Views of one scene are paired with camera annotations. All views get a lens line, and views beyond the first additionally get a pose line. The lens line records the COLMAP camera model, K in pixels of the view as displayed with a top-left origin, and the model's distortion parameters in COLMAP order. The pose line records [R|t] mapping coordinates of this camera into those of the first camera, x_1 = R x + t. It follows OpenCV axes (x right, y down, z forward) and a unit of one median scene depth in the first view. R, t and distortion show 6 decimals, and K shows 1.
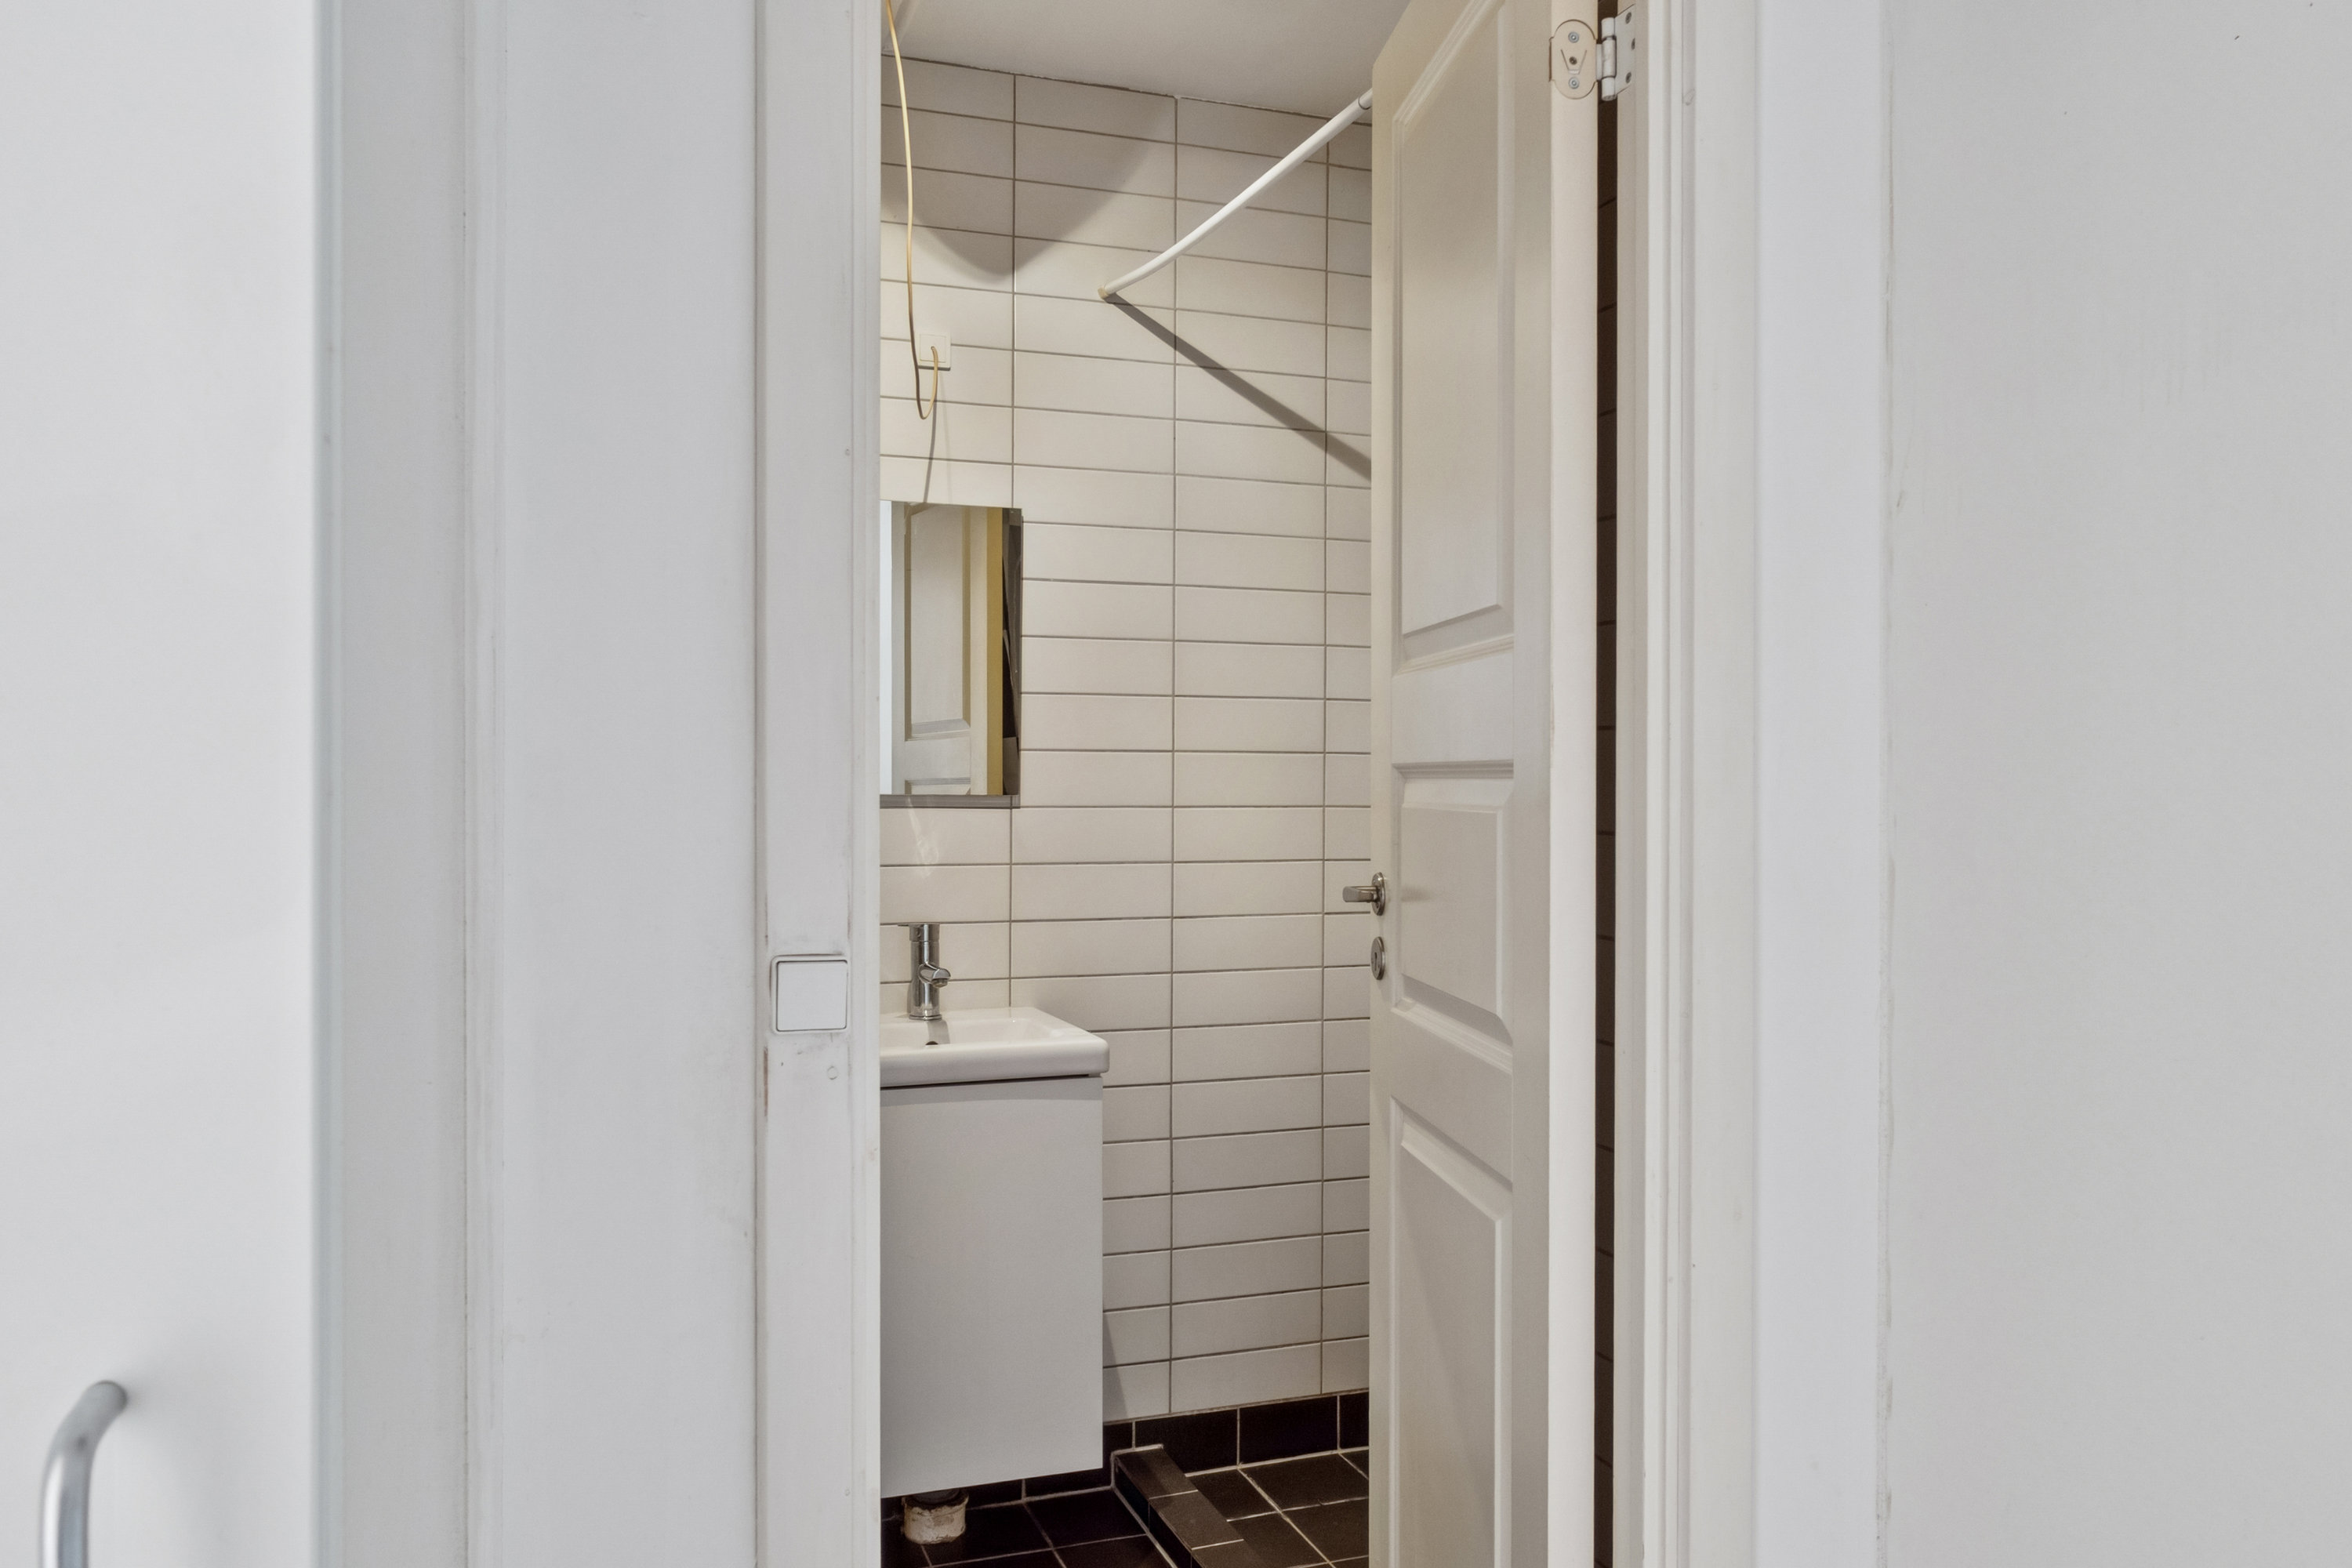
lens RADIAL K [[1711.5, 0, 1175.4], [0, 1711.5, 744.7], [0, 0, 1]] dist [-0.005408, -0.000058]
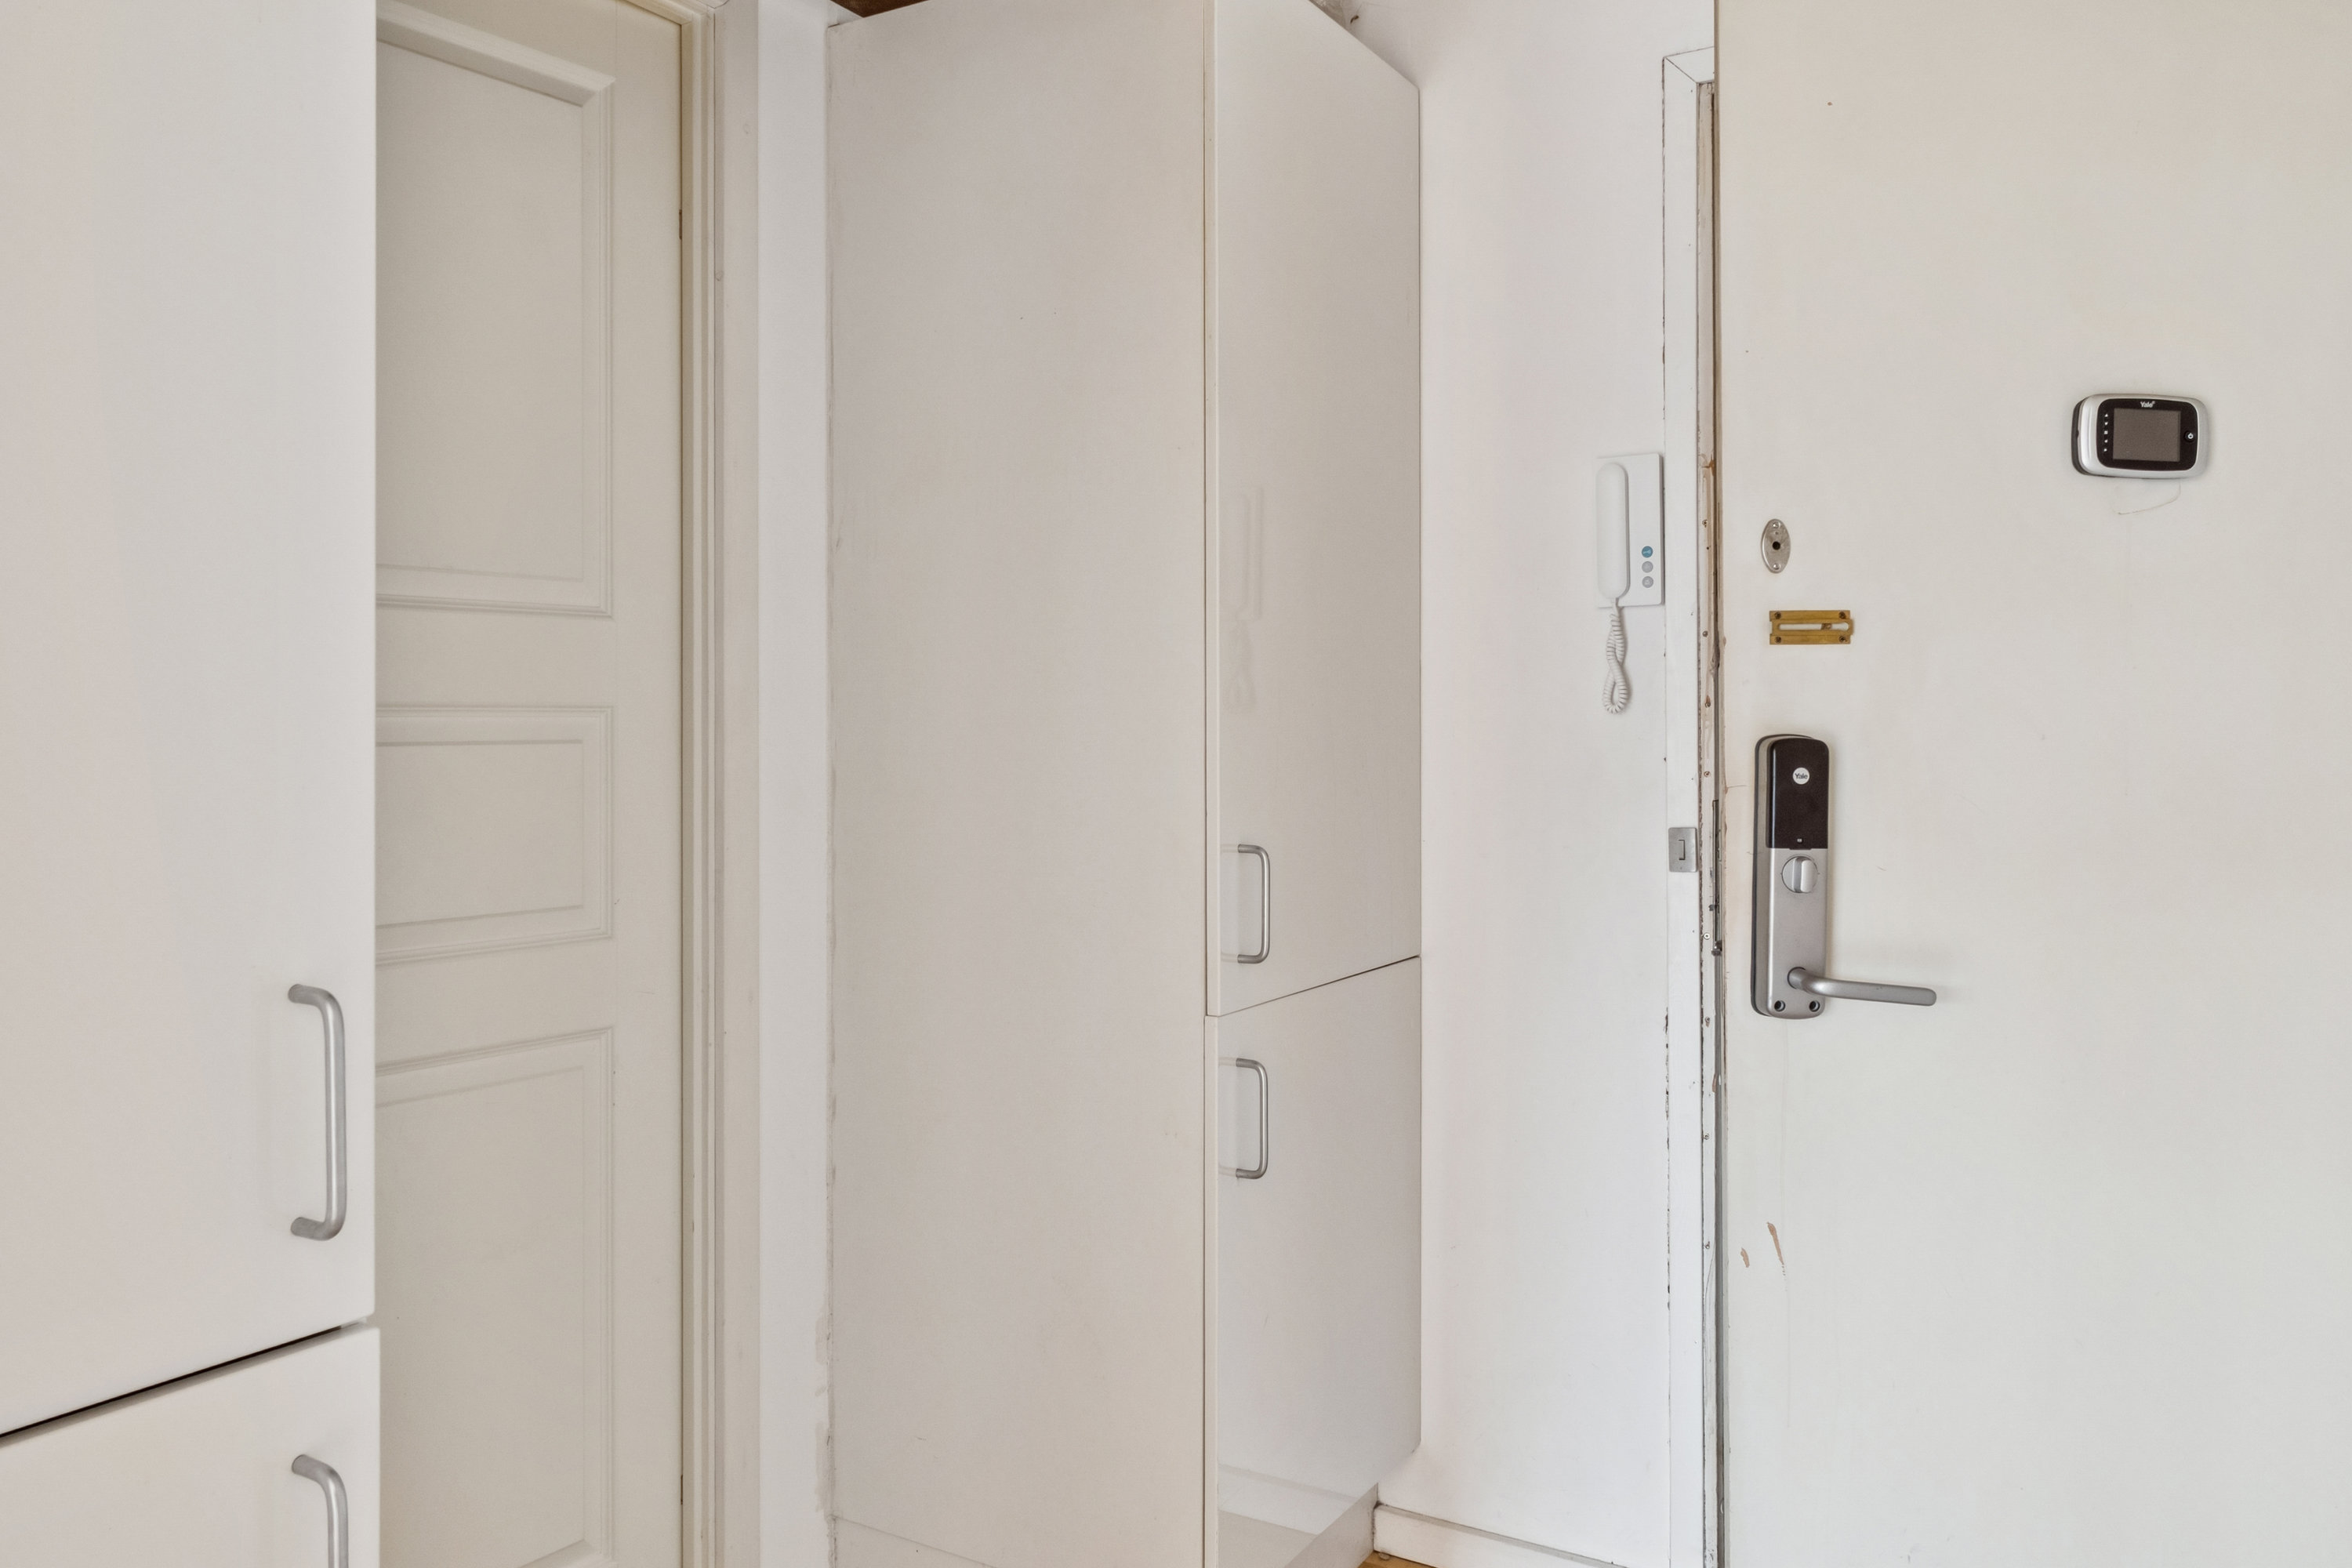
lens RADIAL K [[1711.5, 0, 1175.4], [0, 1711.5, 744.7], [0, 0, 1]] dist [-0.005408, -0.000058]
pose [[0.829301, -0.007941, 0.558746, -0.211707], [0.002332, 0.999939, 0.010750, 0.024674], [-0.558798, -0.007612, 0.829269, -0.509514]]
